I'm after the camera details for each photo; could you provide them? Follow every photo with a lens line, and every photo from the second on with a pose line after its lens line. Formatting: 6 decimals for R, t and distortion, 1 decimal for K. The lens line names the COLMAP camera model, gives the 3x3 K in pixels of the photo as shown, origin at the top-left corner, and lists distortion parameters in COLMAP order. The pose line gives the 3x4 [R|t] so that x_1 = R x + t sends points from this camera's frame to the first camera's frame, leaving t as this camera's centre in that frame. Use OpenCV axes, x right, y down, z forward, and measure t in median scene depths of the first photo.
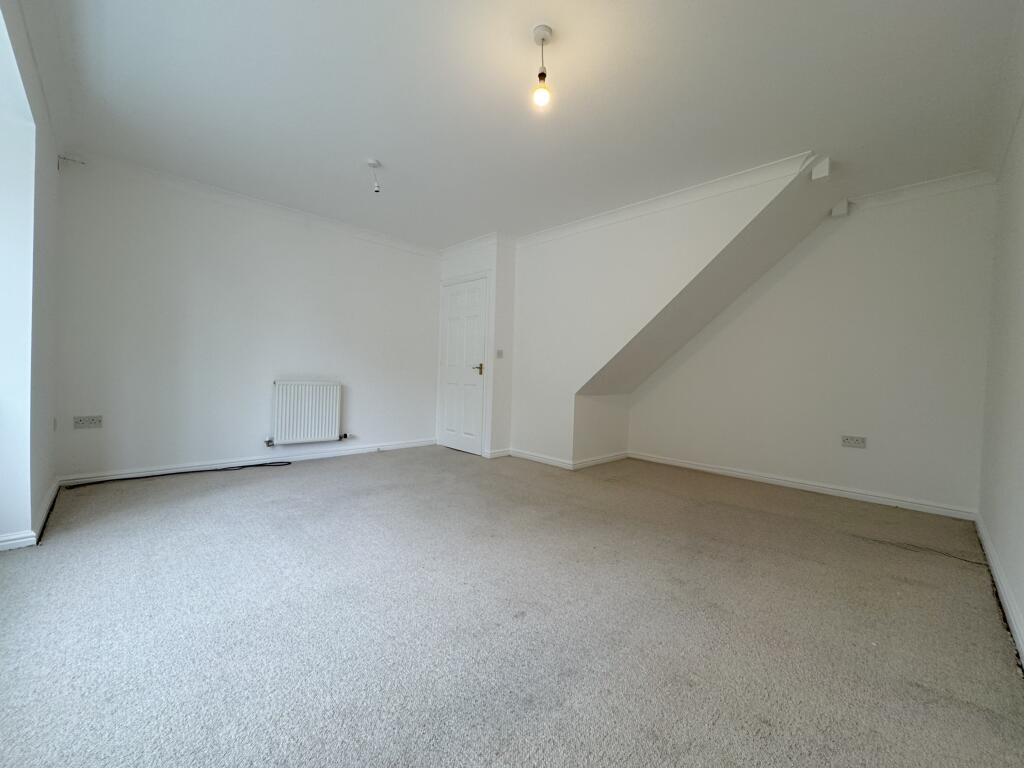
lens RADIAL K [[410.6, 0, 512.0], [0, 410.6, 384.0], [0, 0, 1]] dist [-0.005190, -0.000015]
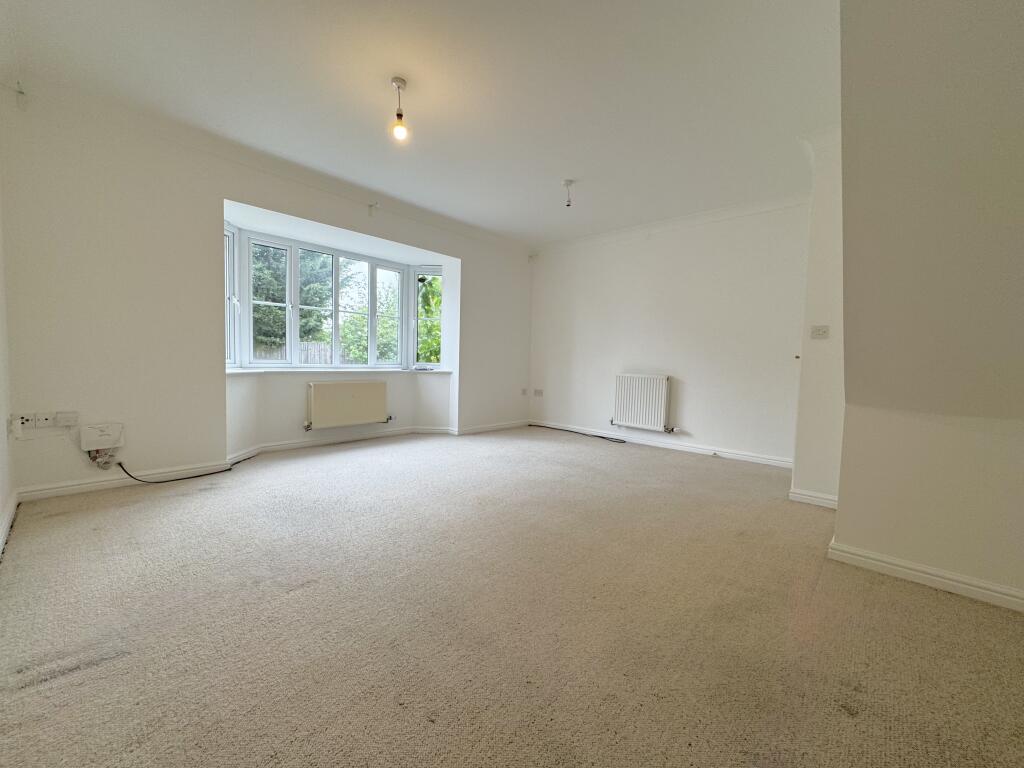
lens RADIAL K [[410.6, 0, 512.0], [0, 410.6, 384.0], [0, 0, 1]] dist [-0.005190, -0.000015]
pose [[0.051486, 0.028207, -0.998275, 0.715079], [-0.048262, 0.998503, 0.025725, 0.010467], [0.997507, 0.046855, 0.052770, 0.687007]]
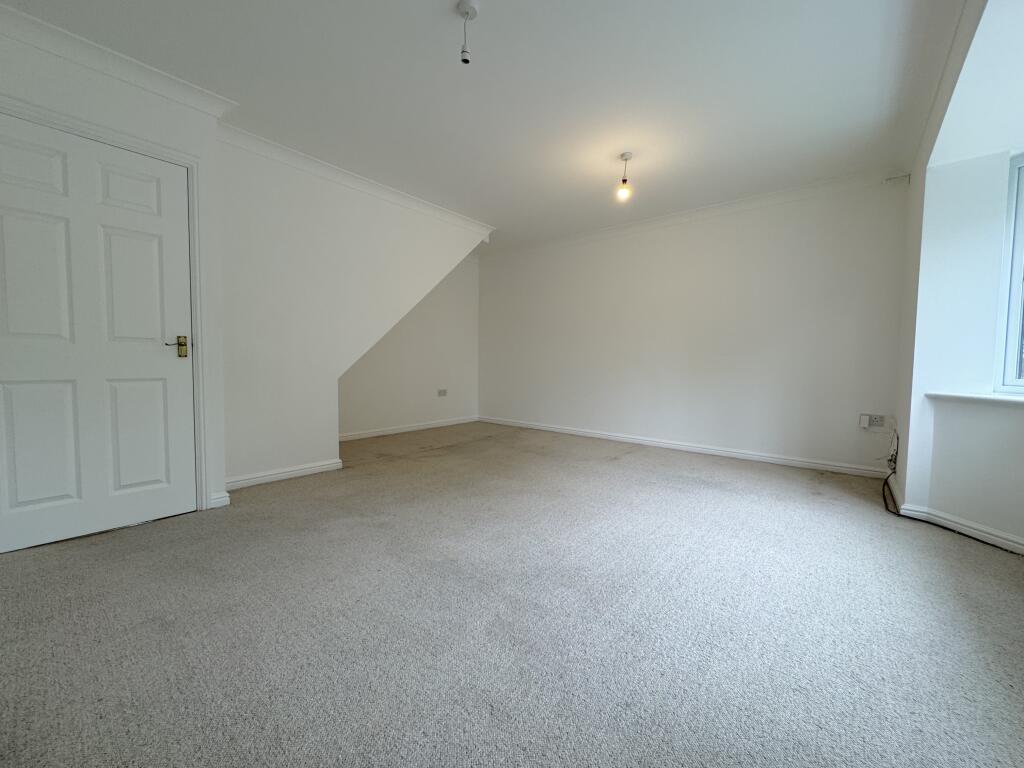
lens RADIAL K [[410.6, 0, 512.0], [0, 410.6, 384.0], [0, 0, 1]] dist [-0.005190, -0.000015]
pose [[-0.107740, -0.089563, 0.990137, -0.832611], [0.006756, 0.995845, 0.090814, -0.045120], [-0.994156, 0.016474, -0.106687, 0.858405]]
